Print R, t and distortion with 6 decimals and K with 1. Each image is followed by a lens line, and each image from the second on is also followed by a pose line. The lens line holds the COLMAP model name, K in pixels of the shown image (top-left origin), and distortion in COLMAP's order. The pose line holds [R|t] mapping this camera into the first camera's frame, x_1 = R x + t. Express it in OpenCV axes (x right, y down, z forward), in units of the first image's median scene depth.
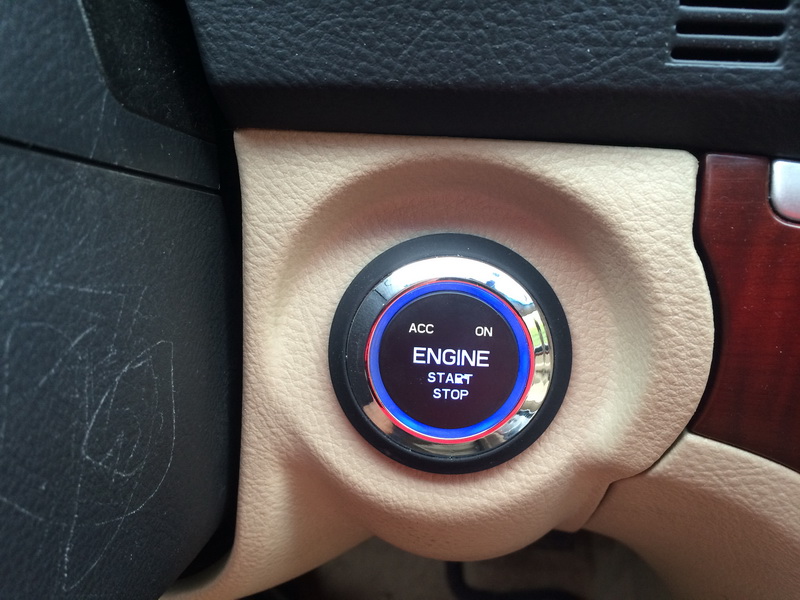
lens RADIAL K [[703.4, 0, 398.9], [0, 703.4, 298.1], [0, 0, 1]] dist [0.032053, -0.027170]
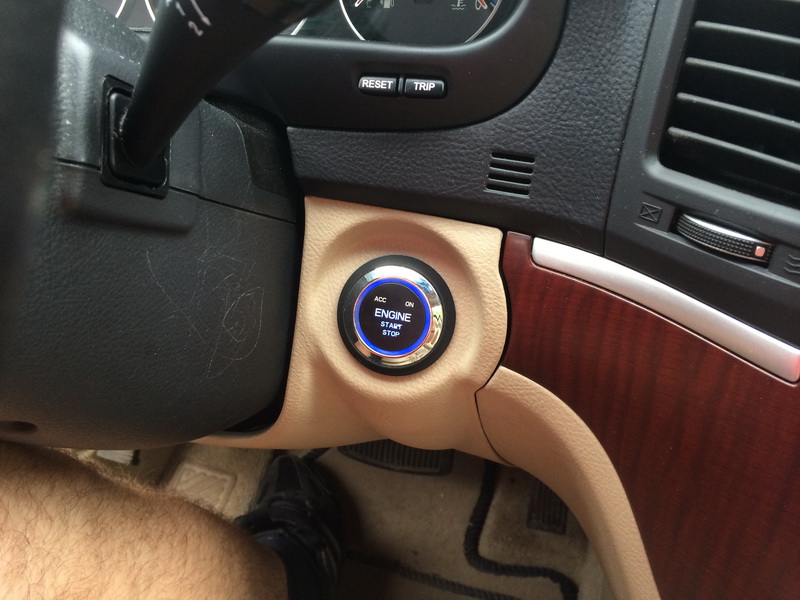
lens RADIAL K [[703.4, 0, 400.6], [0, 703.4, 301.3], [0, 0, 1]] dist [0.032053, -0.027170]
pose [[0.981254, 0.120644, -0.150284, 0.418676], [-0.125908, 0.991702, -0.025981, 0.099237], [0.145903, 0.044416, 0.988301, -1.073648]]
